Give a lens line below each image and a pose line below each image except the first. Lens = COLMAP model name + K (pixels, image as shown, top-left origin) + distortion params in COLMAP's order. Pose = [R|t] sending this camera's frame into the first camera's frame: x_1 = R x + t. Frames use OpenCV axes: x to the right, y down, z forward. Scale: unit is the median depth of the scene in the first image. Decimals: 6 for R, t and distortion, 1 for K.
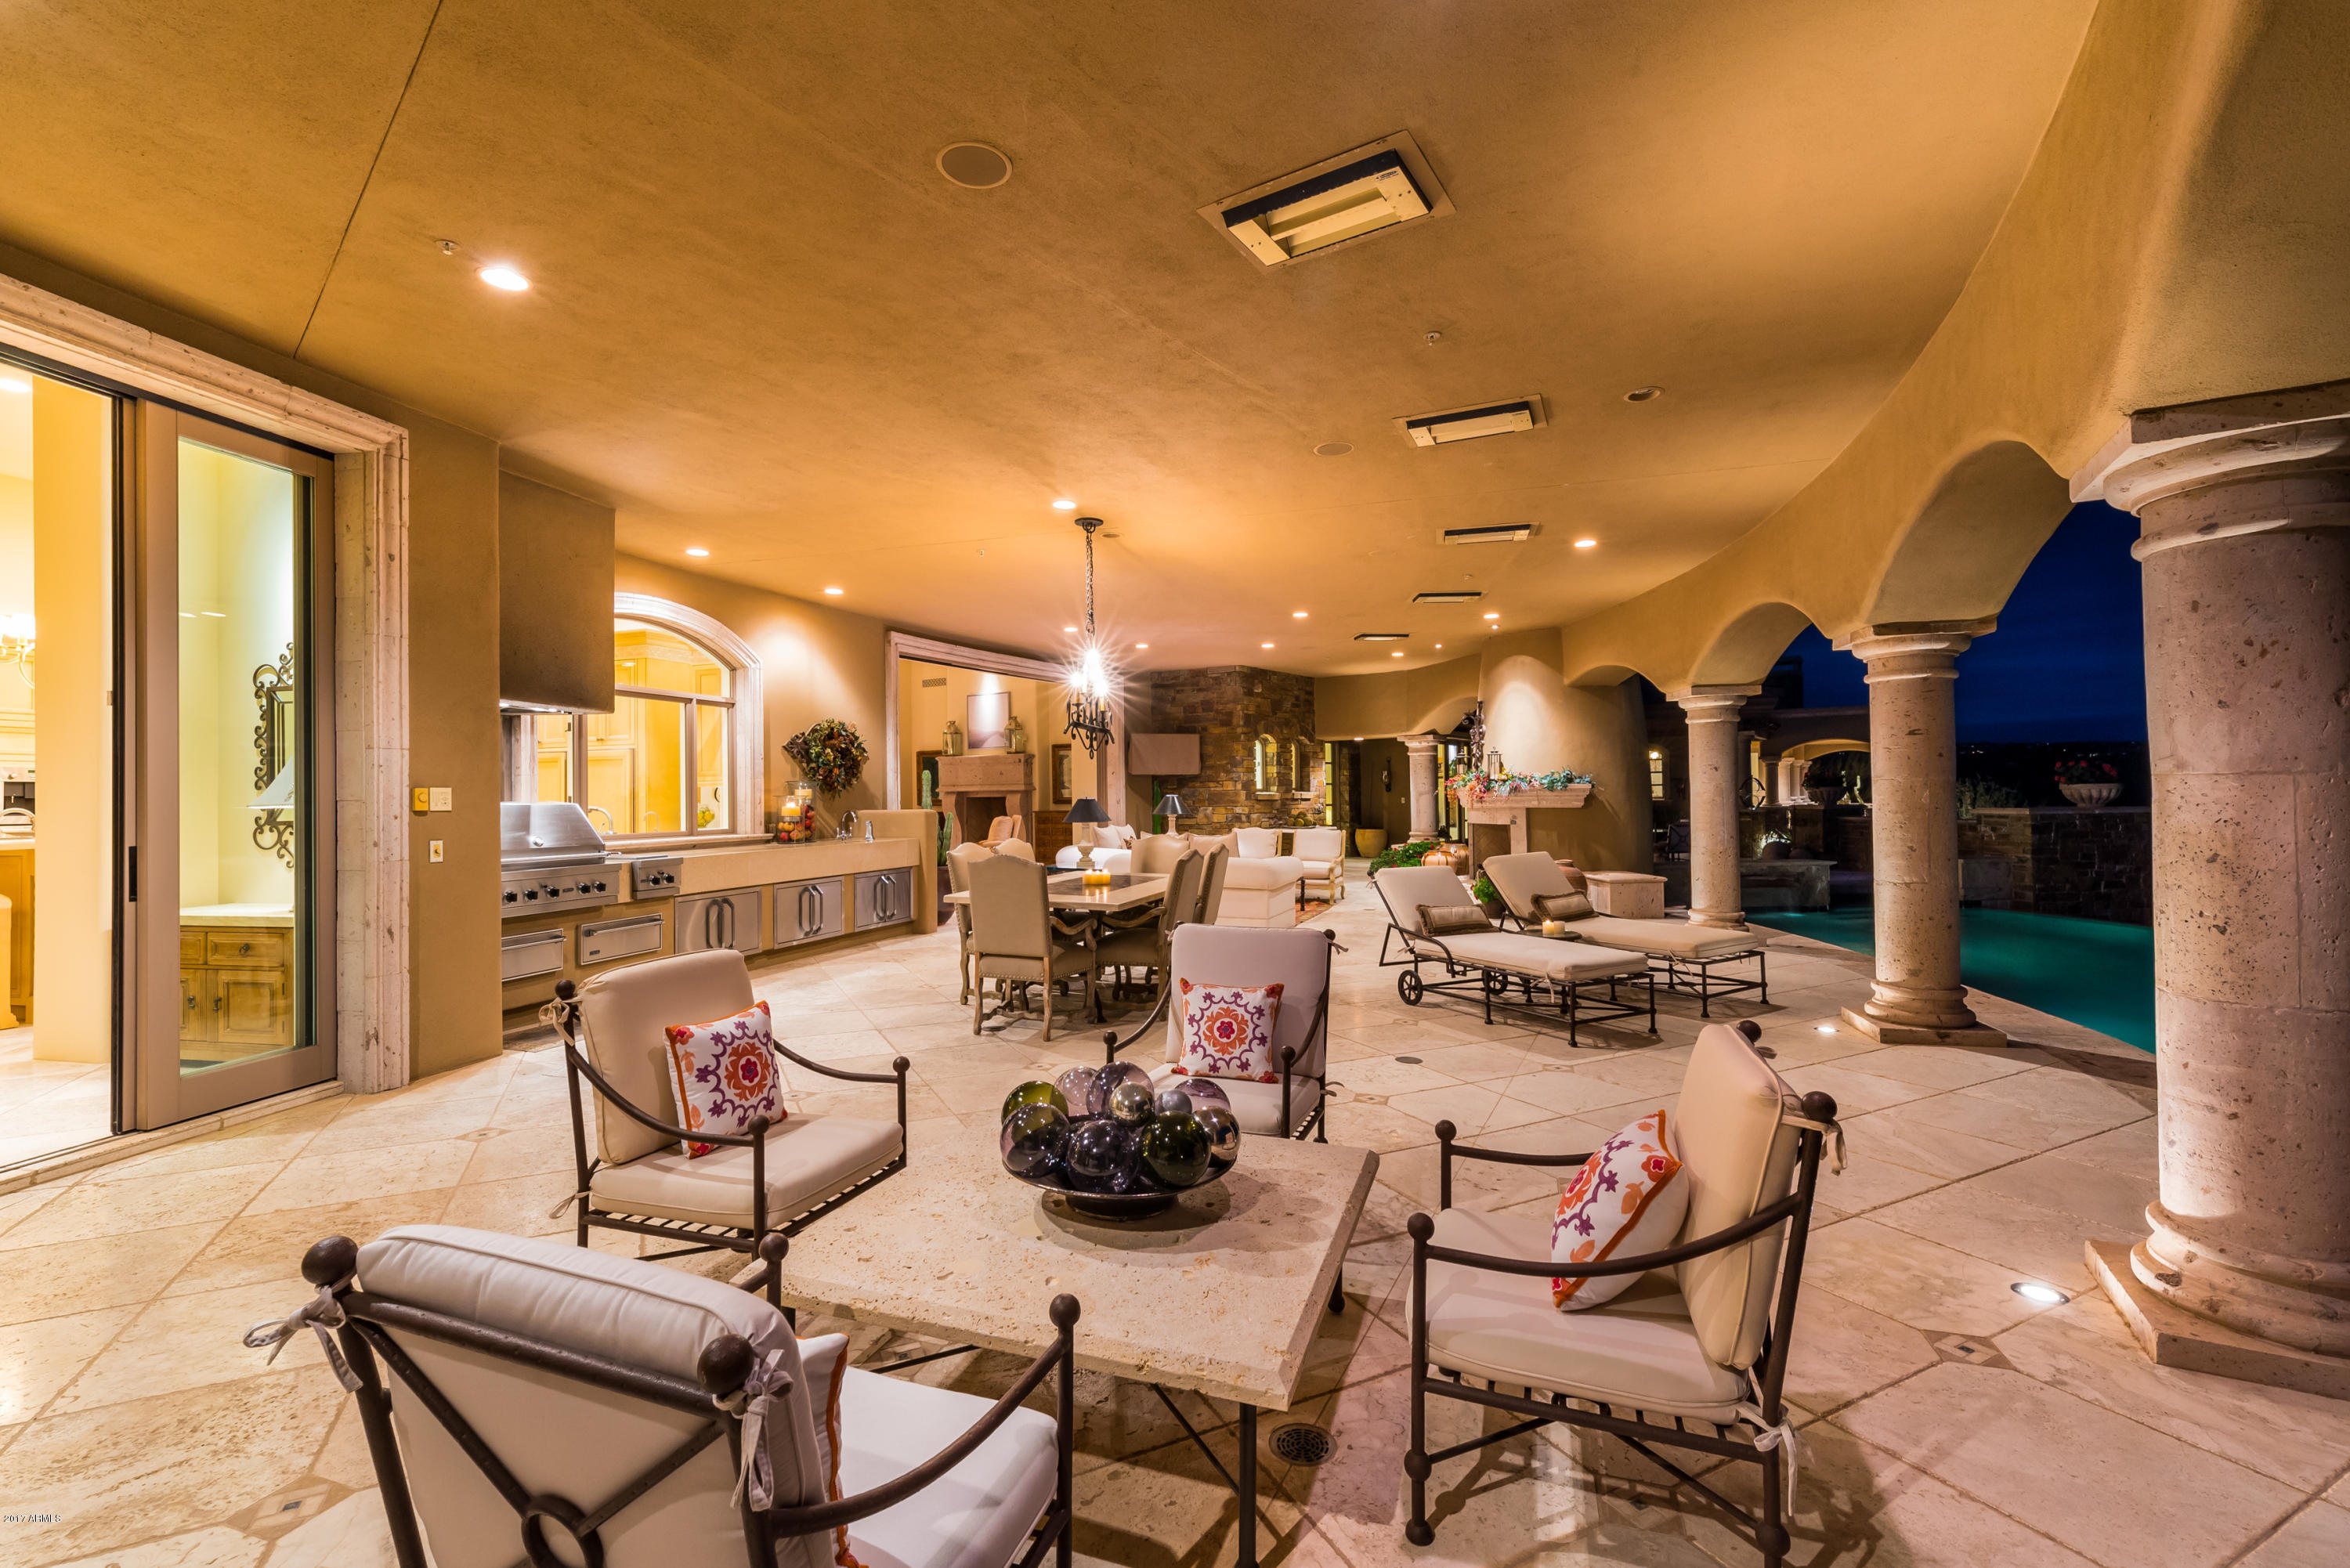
lens RADIAL K [[1002.9, 0, 1175.0], [0, 1002.9, 784.0], [0, 0, 1]] dist [0.003035, 0.000631]
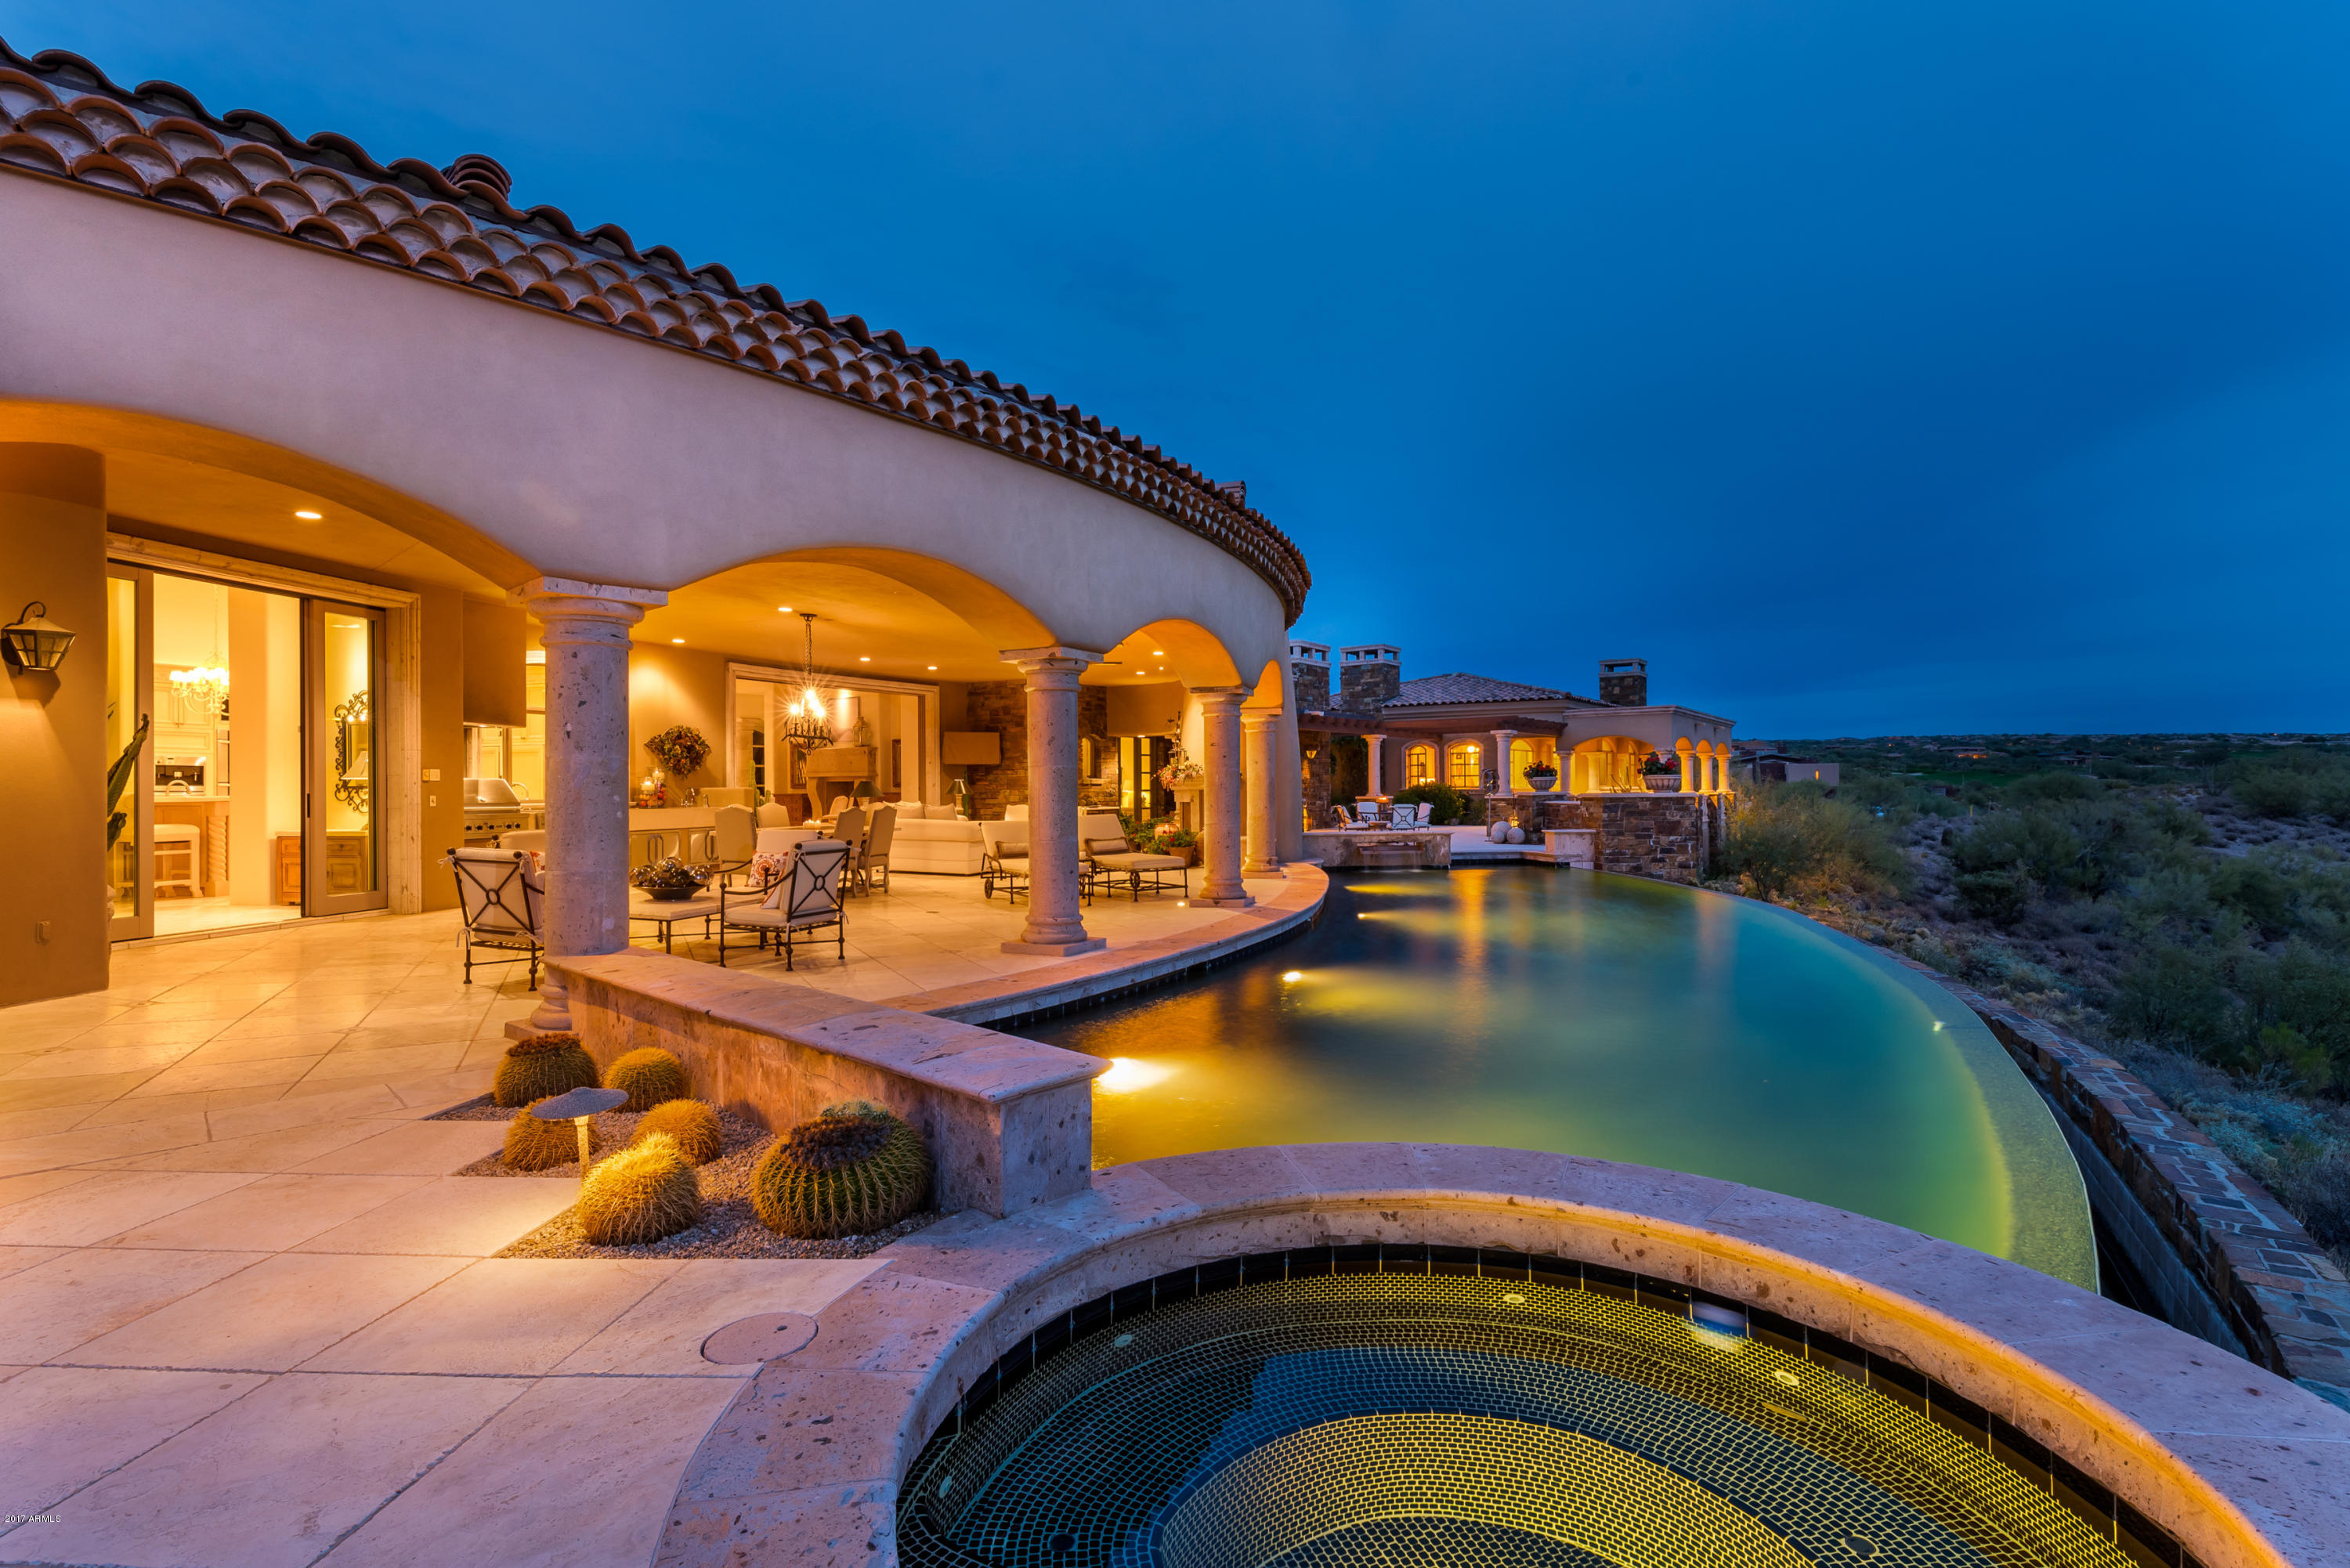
lens RADIAL K [[1093.1, 0, 1175.0], [0, 1093.1, 784.0], [0, 0, 1]] dist [-0.001884, -0.000068]
pose [[0.999978, 0.005381, 0.003910, 0.312550], [-0.005416, 0.999945, 0.009033, 0.002415], [-0.003861, -0.009054, 0.999952, -0.502259]]
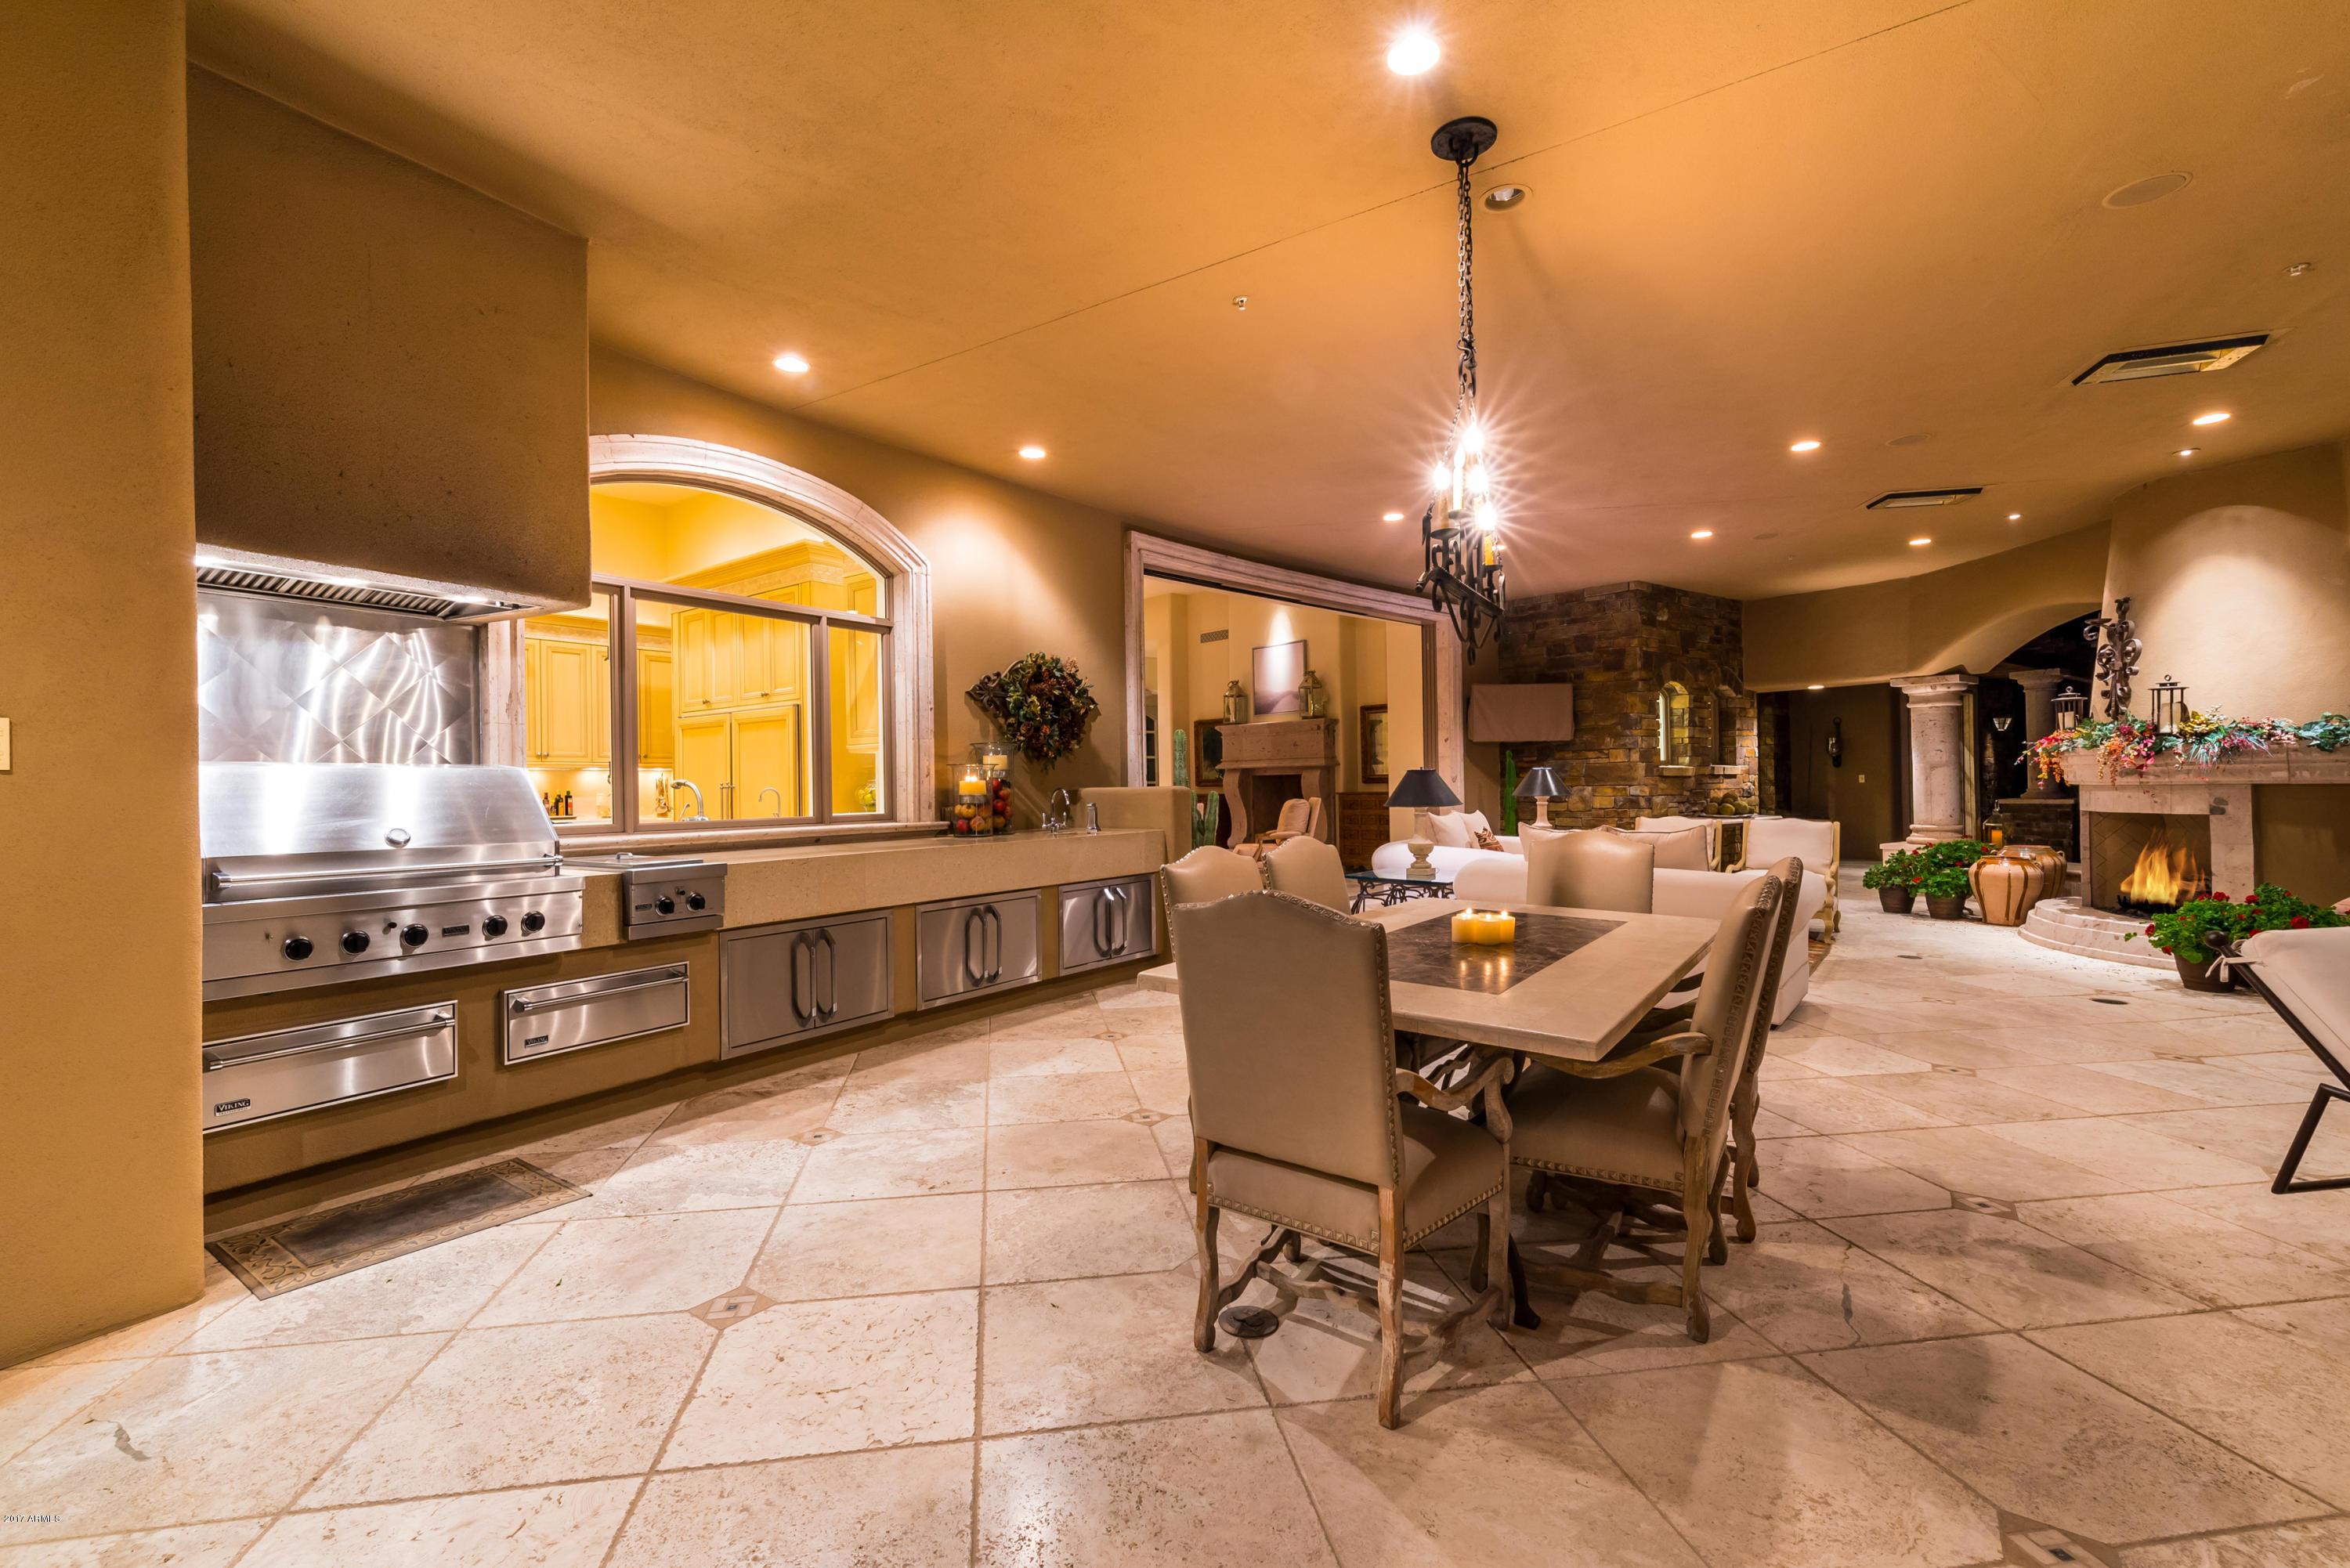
lens RADIAL K [[1002.9, 0, 1175.0], [0, 1002.9, 784.0], [0, 0, 1]] dist [0.003035, 0.000631]
pose [[0.956025, -0.002038, -0.293278, -0.046599], [0.006248, 0.999890, 0.013419, 0.012765], [0.293218, -0.014662, 0.955933, 0.312897]]
